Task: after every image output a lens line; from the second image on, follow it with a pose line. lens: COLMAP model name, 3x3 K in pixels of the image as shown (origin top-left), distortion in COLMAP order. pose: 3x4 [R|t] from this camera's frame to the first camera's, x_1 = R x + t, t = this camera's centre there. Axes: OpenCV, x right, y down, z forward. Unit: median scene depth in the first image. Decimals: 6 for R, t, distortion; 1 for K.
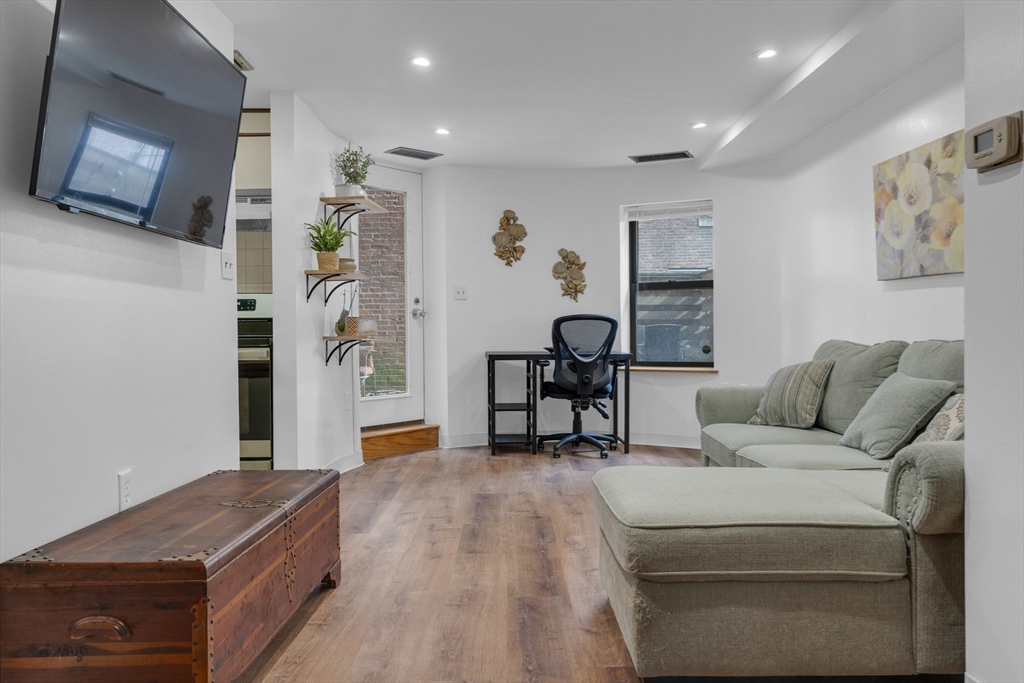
lens RADIAL K [[762.3, 0, 514.0], [0, 762.3, 341.1], [0, 0, 1]] dist [-0.003912, -0.001478]
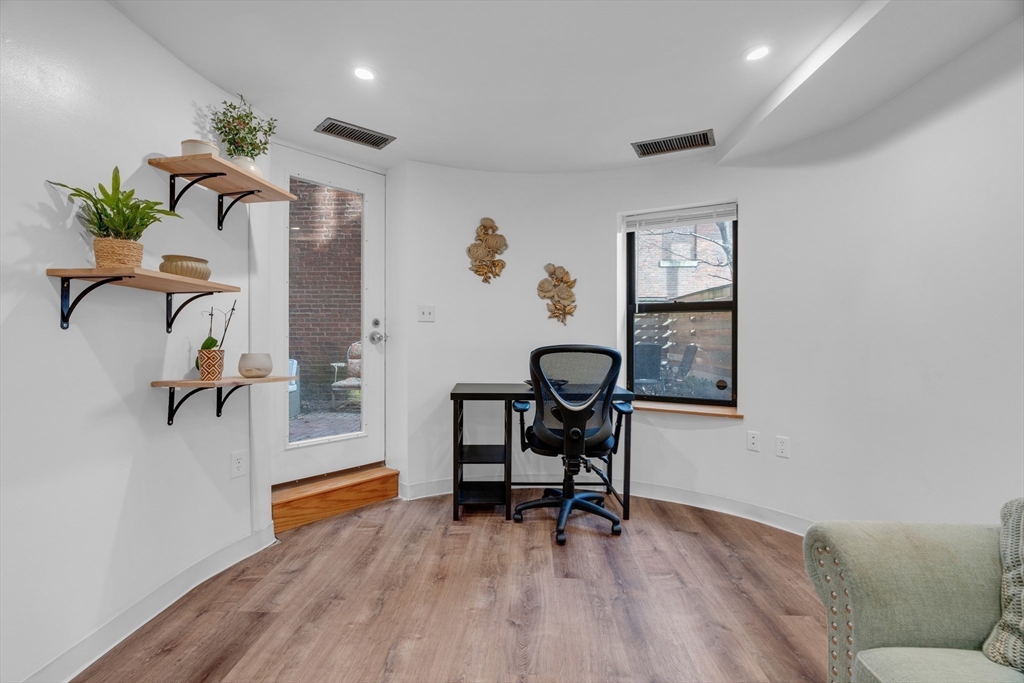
lens RADIAL K [[465.6, 0, 509.9], [0, 465.6, 338.3], [0, 0, 1]] dist [-0.007568, 0.004014]
pose [[0.998811, 0.010678, -0.047567, 0.057163], [-0.011248, 0.999868, -0.011722, -0.037939], [0.047436, 0.012243, 0.998799, 0.601547]]
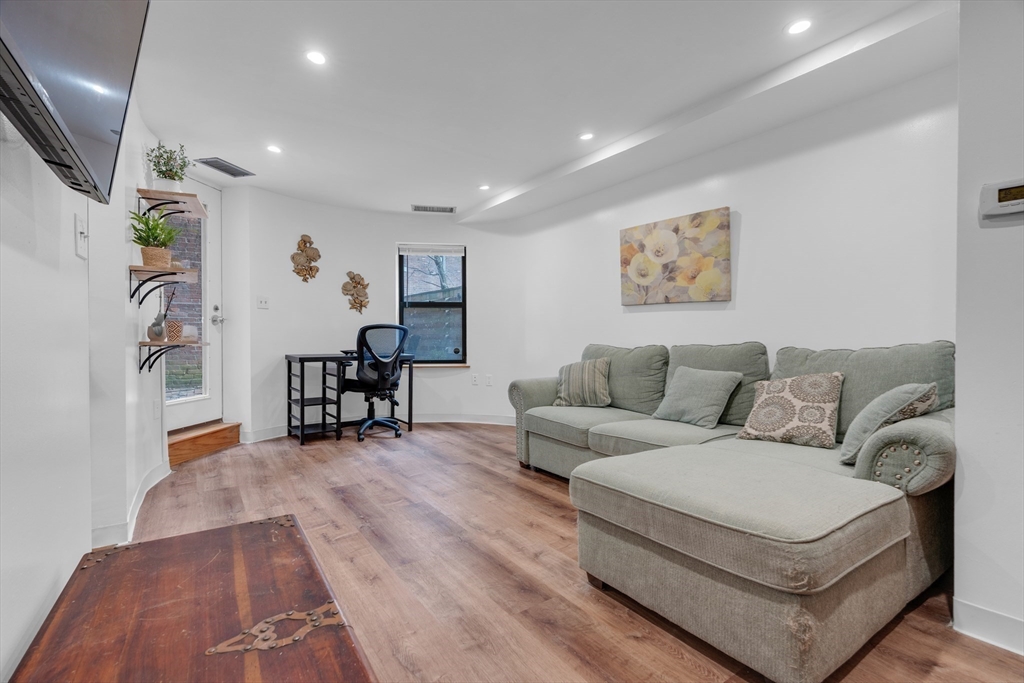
lens RADIAL K [[465.6, 0, 512.3], [0, 465.6, 340.1], [0, 0, 1]] dist [-0.007568, 0.004014]
pose [[0.829400, 0.002884, 0.558648, -0.180558], [0.002024, 0.999965, -0.008168, -0.002239], [-0.558652, 0.007906, 0.829365, 0.278977]]
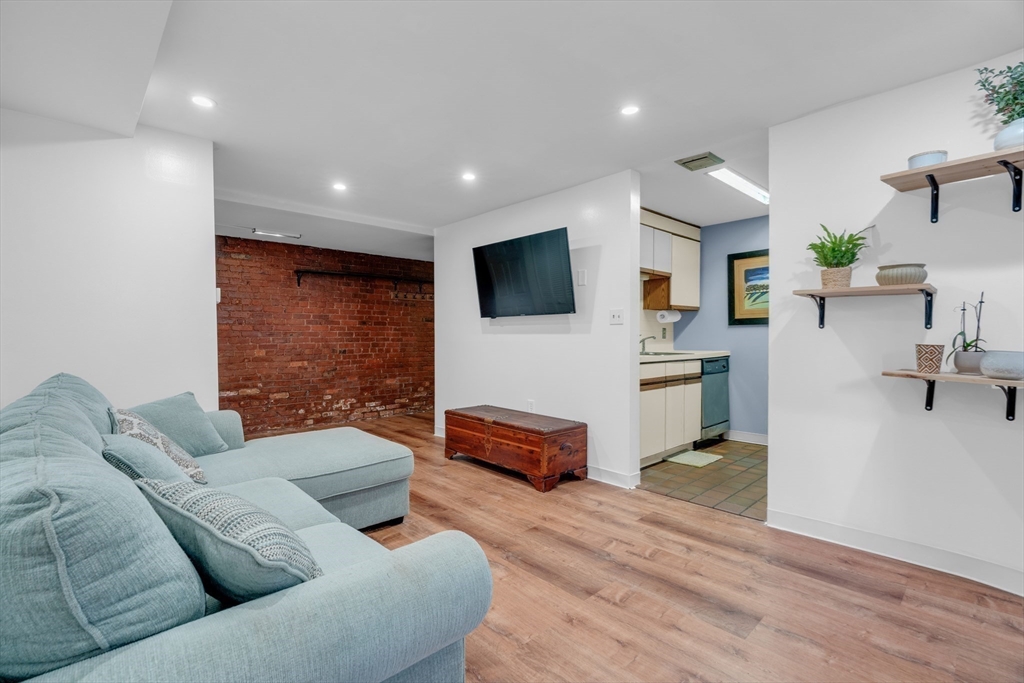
lens RADIAL K [[465.6, 0, 506.5], [0, 465.6, 344.0], [0, 0, 1]] dist [-0.007568, 0.004014]
pose [[-0.737299, 0.024352, -0.675127, 0.339431], [0.003343, 0.999469, 0.032401, -0.044927], [0.675558, 0.021632, -0.736989, 1.020433]]
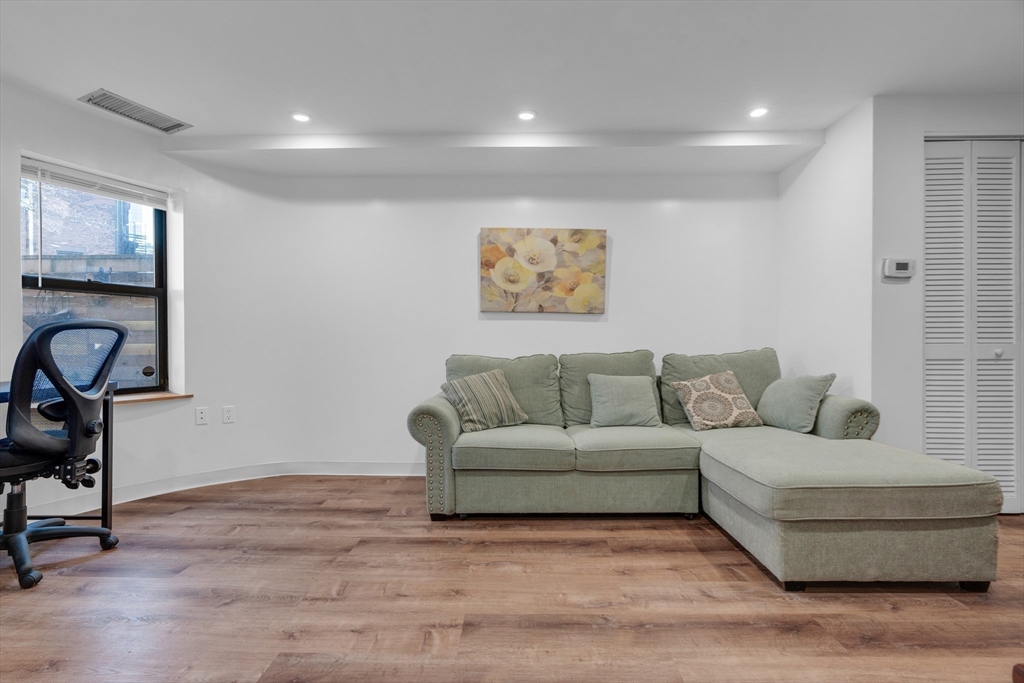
lens RADIAL K [[465.6, 0, 508.5], [0, 465.6, 347.7], [0, 0, 1]] dist [-0.007568, 0.004014]
pose [[0.028220, 0.004464, 0.999592, -0.292747], [0.015286, 0.999871, -0.004896, -0.006720], [-0.999485, 0.015418, 0.028148, 0.741578]]
